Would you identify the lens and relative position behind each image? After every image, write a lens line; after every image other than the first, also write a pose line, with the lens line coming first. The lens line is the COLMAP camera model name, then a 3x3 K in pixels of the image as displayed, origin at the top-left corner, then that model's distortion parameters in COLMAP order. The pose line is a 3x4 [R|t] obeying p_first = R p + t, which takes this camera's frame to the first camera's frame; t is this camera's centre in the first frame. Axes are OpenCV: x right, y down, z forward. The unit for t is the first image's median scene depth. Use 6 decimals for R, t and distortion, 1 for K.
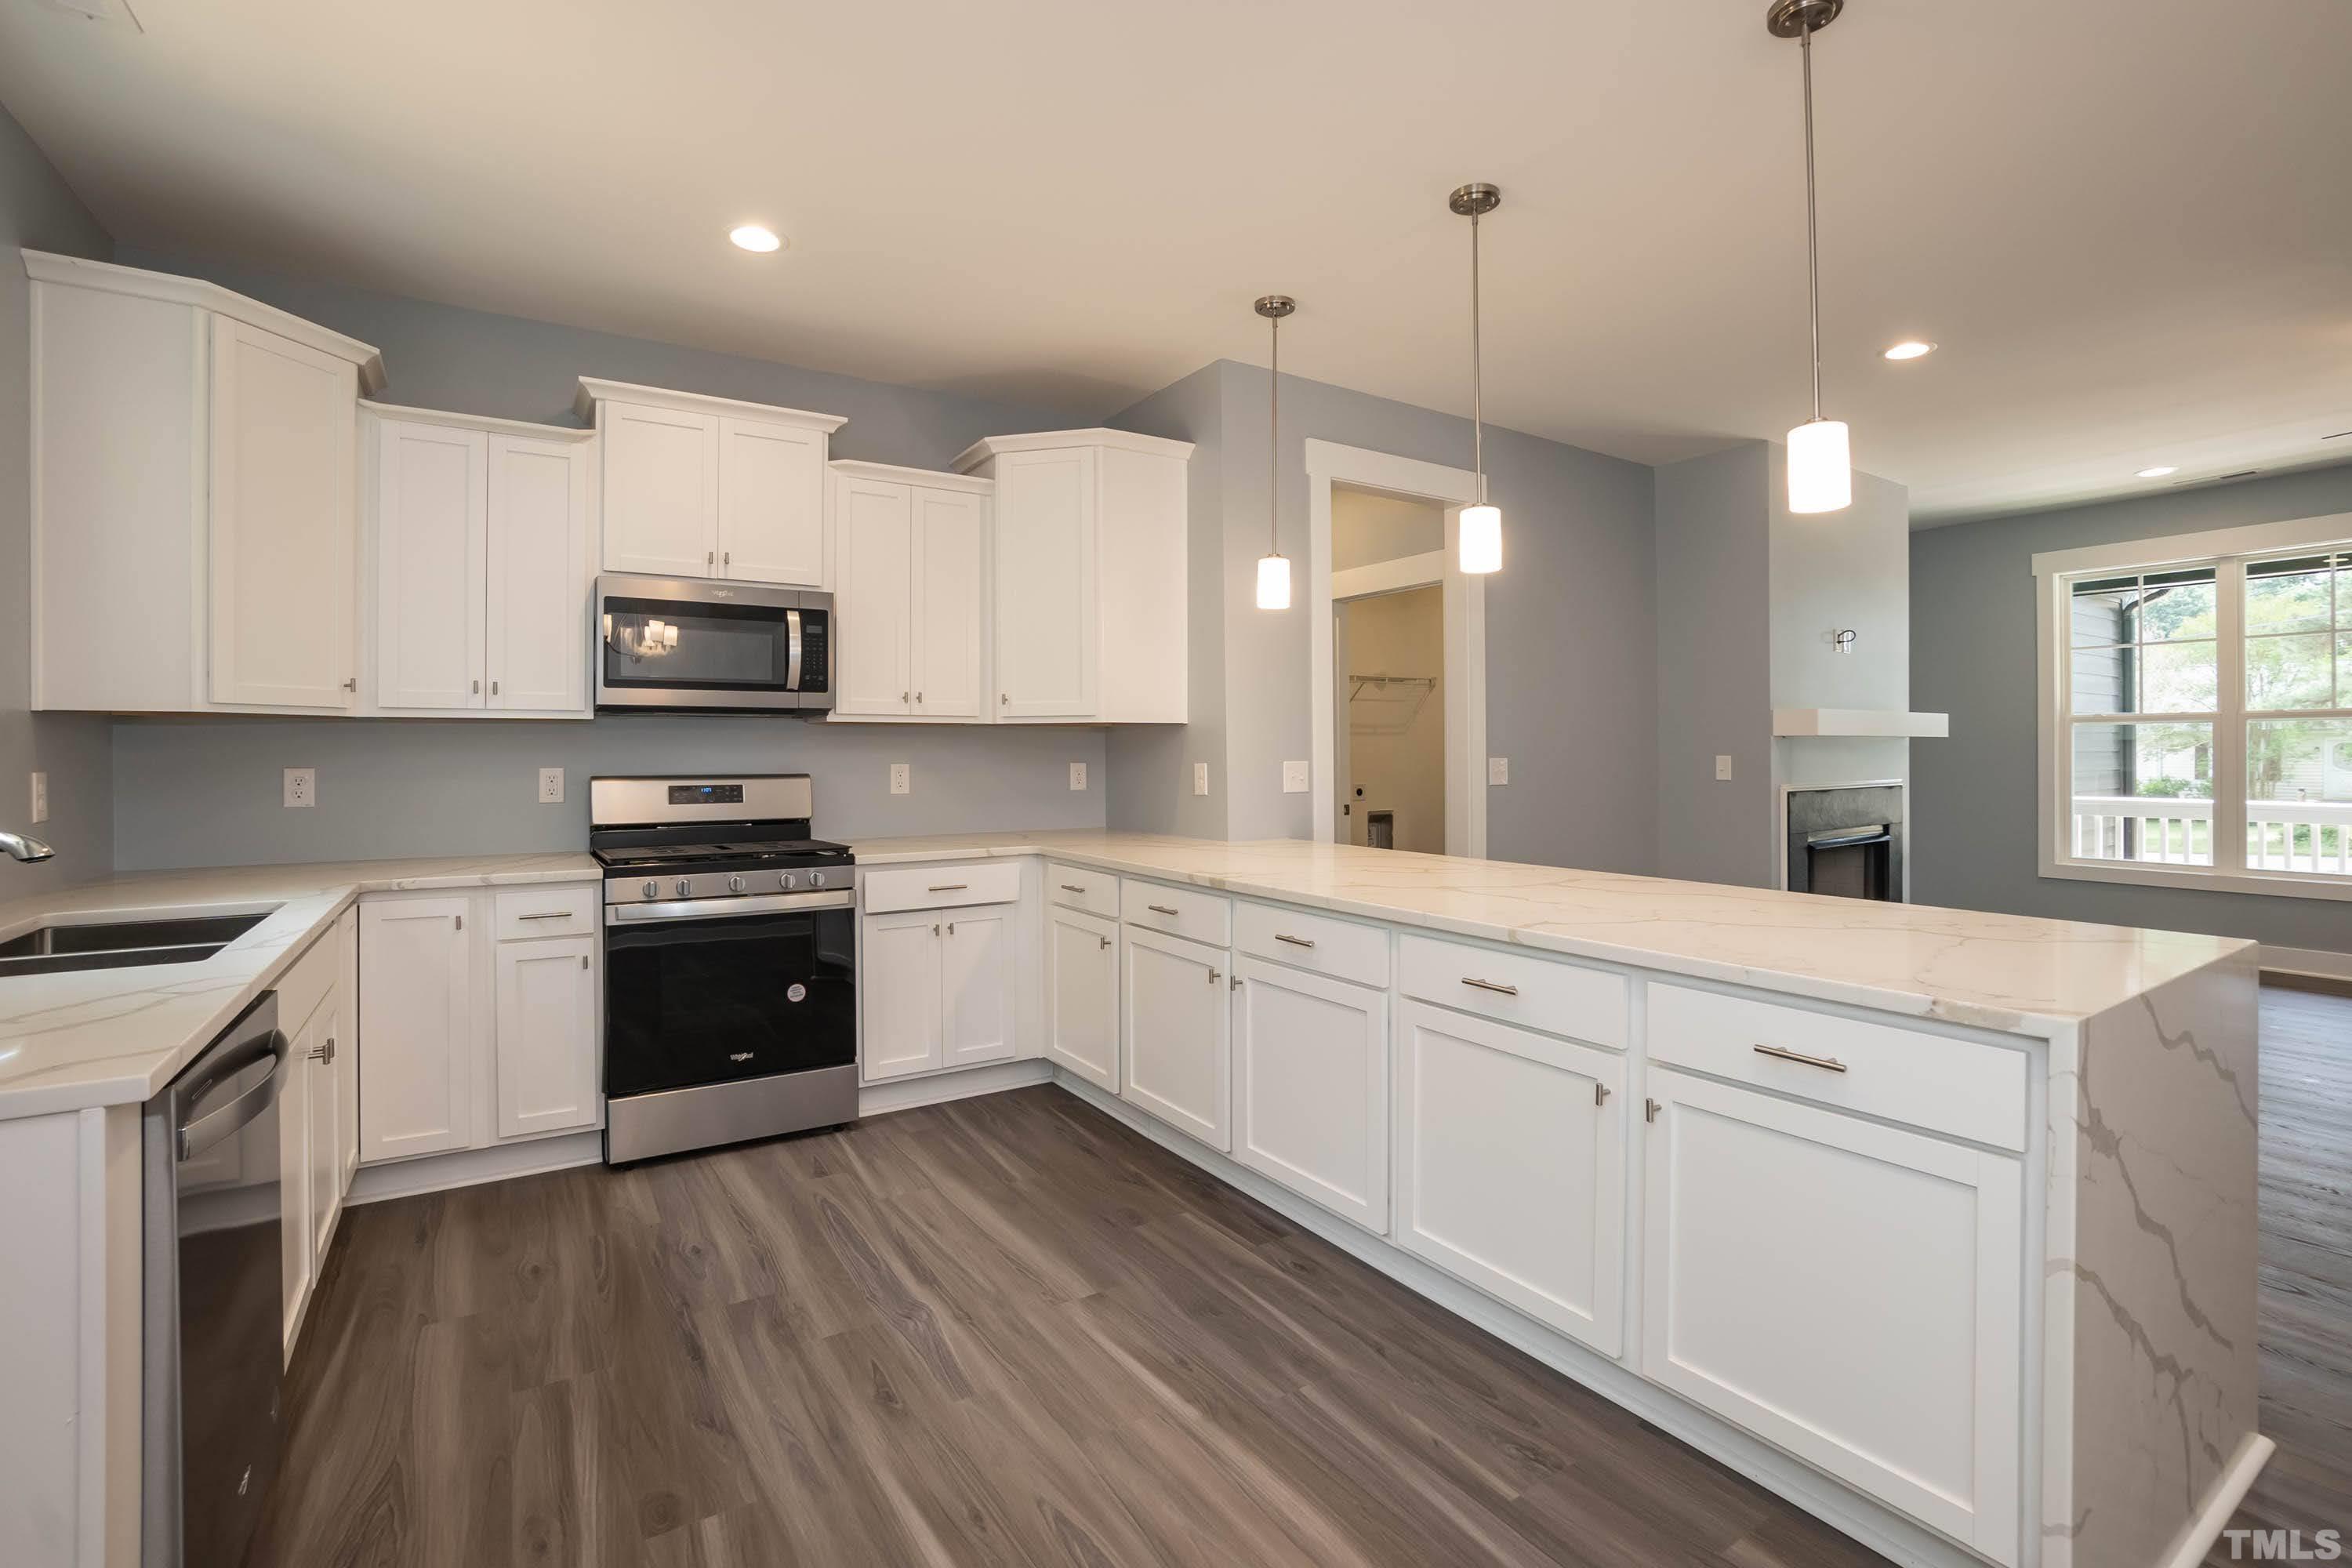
lens RADIAL K [[1053.0, 0, 1165.9], [0, 1053.0, 751.8], [0, 0, 1]] dist [-0.052057, 0.013678]
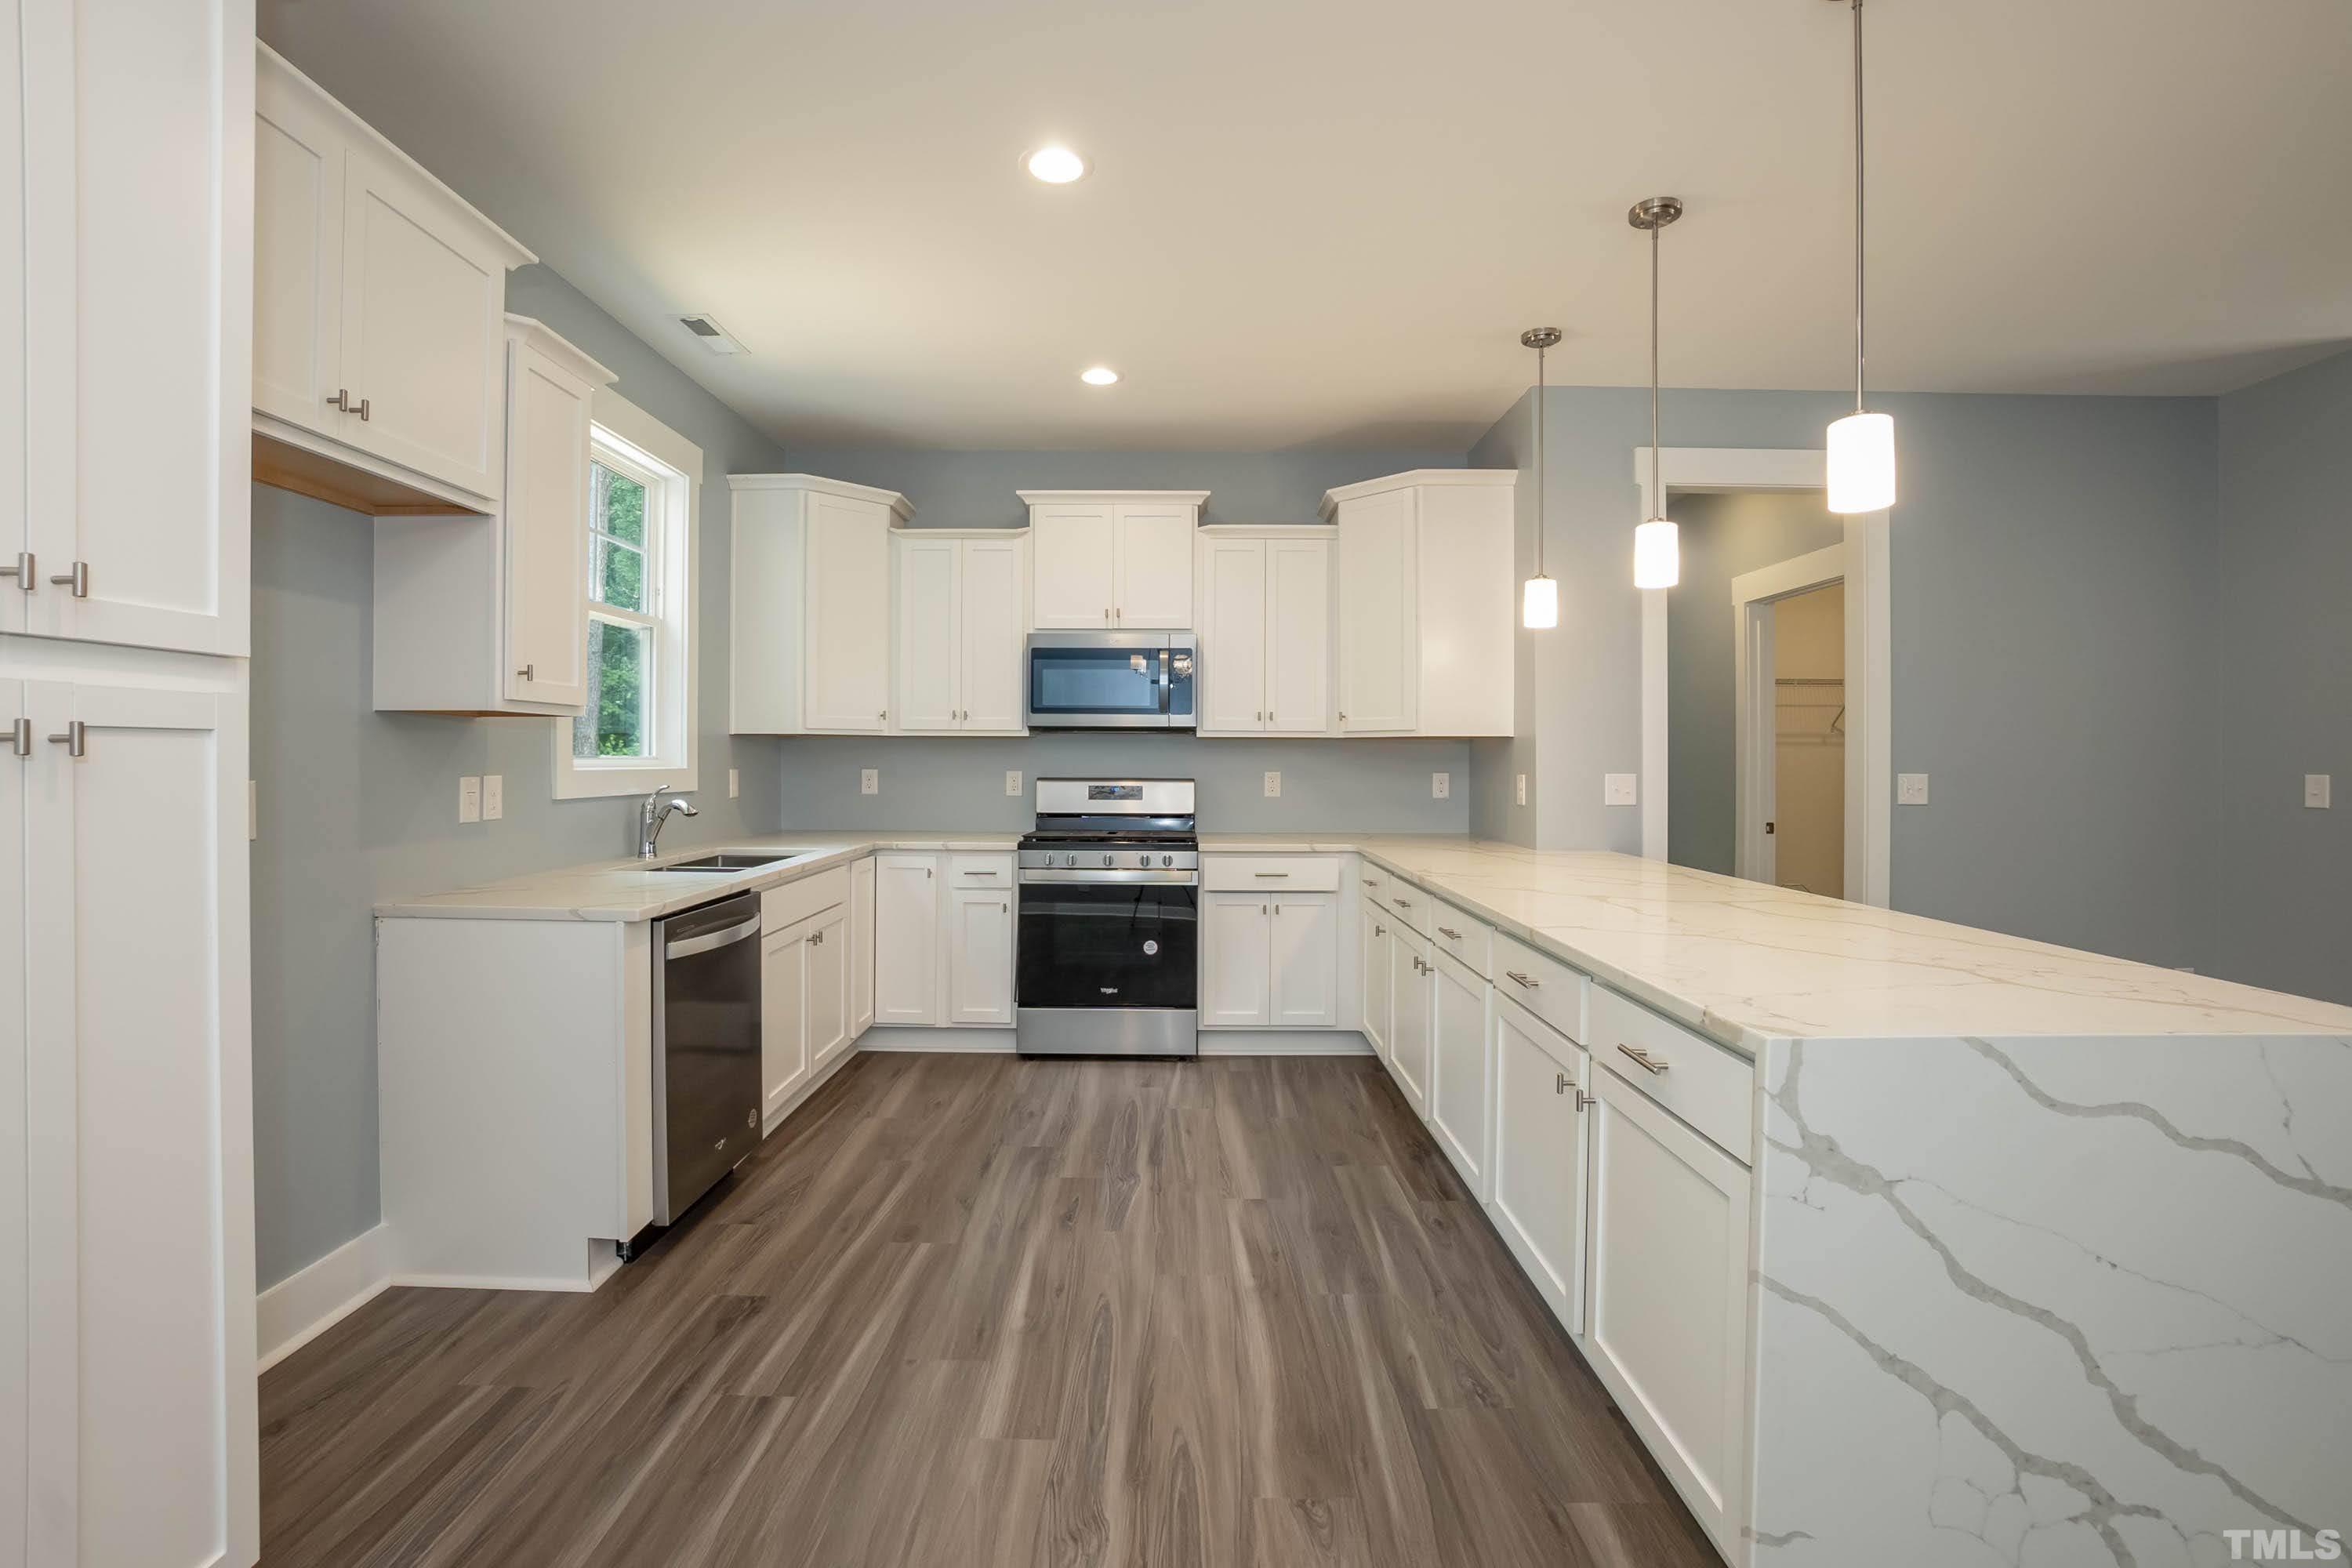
lens RADIAL K [[1053.0, 0, 1158.6], [0, 1053.0, 758.4], [0, 0, 1]] dist [-0.052057, 0.013678]
pose [[0.832792, 0.006335, -0.553549, 0.371650], [-0.007071, 0.999975, 0.000805, -0.004063], [0.553541, 0.003243, 0.832816, -0.076111]]
